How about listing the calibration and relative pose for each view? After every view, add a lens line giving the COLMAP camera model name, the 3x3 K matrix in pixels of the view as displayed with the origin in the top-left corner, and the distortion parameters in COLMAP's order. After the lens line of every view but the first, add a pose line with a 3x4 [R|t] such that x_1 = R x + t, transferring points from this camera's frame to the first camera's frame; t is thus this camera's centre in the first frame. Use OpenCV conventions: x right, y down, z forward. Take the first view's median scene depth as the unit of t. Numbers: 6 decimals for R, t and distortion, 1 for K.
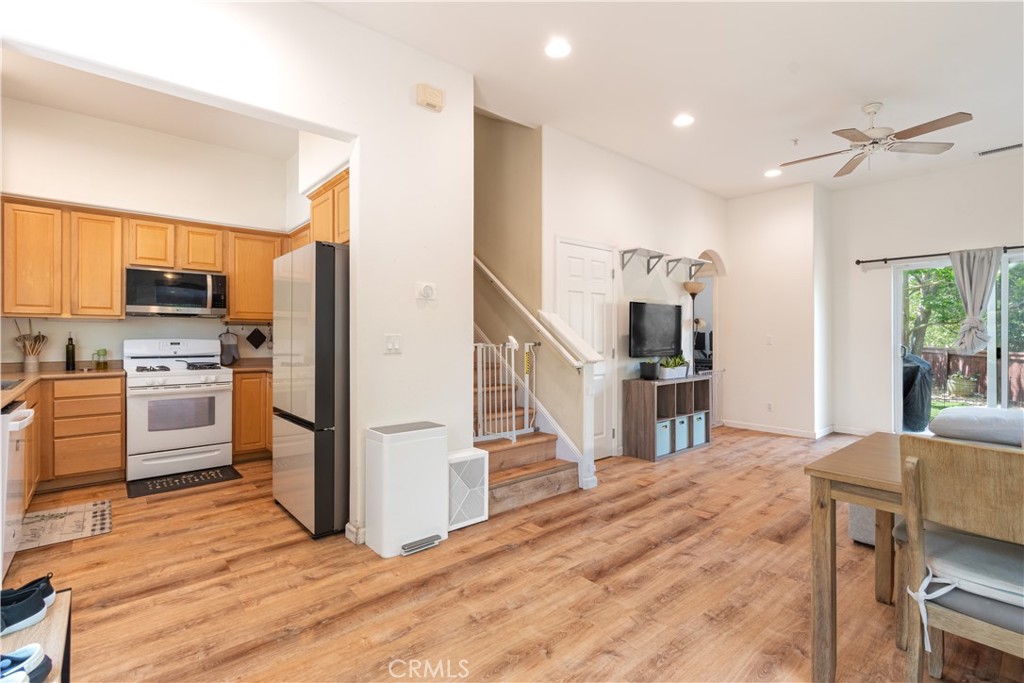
lens RADIAL K [[455.8, 0, 503.5], [0, 455.8, 337.7], [0, 0, 1]] dist [-0.017152, 0.001674]
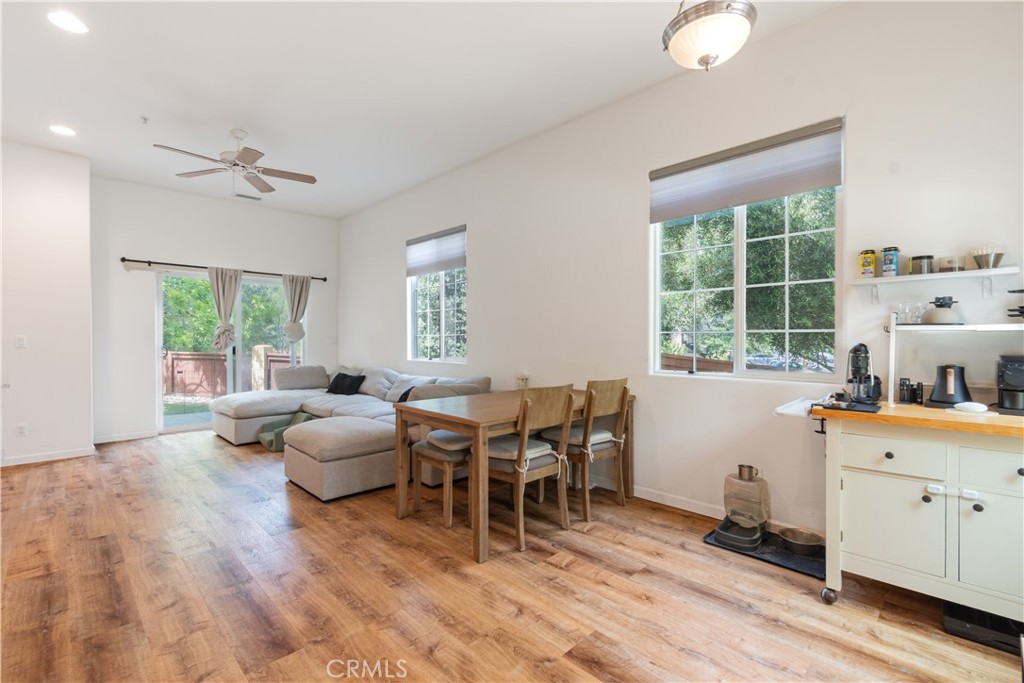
lens RADIAL K [[455.8, 0, 504.5], [0, 455.8, 342.9], [0, 0, 1]] dist [-0.017152, 0.001674]
pose [[-0.067897, -0.008314, 0.997658, -0.426695], [0.001174, 0.999964, 0.008413, 0.003132], [-0.997692, 0.001742, -0.067885, 0.500012]]
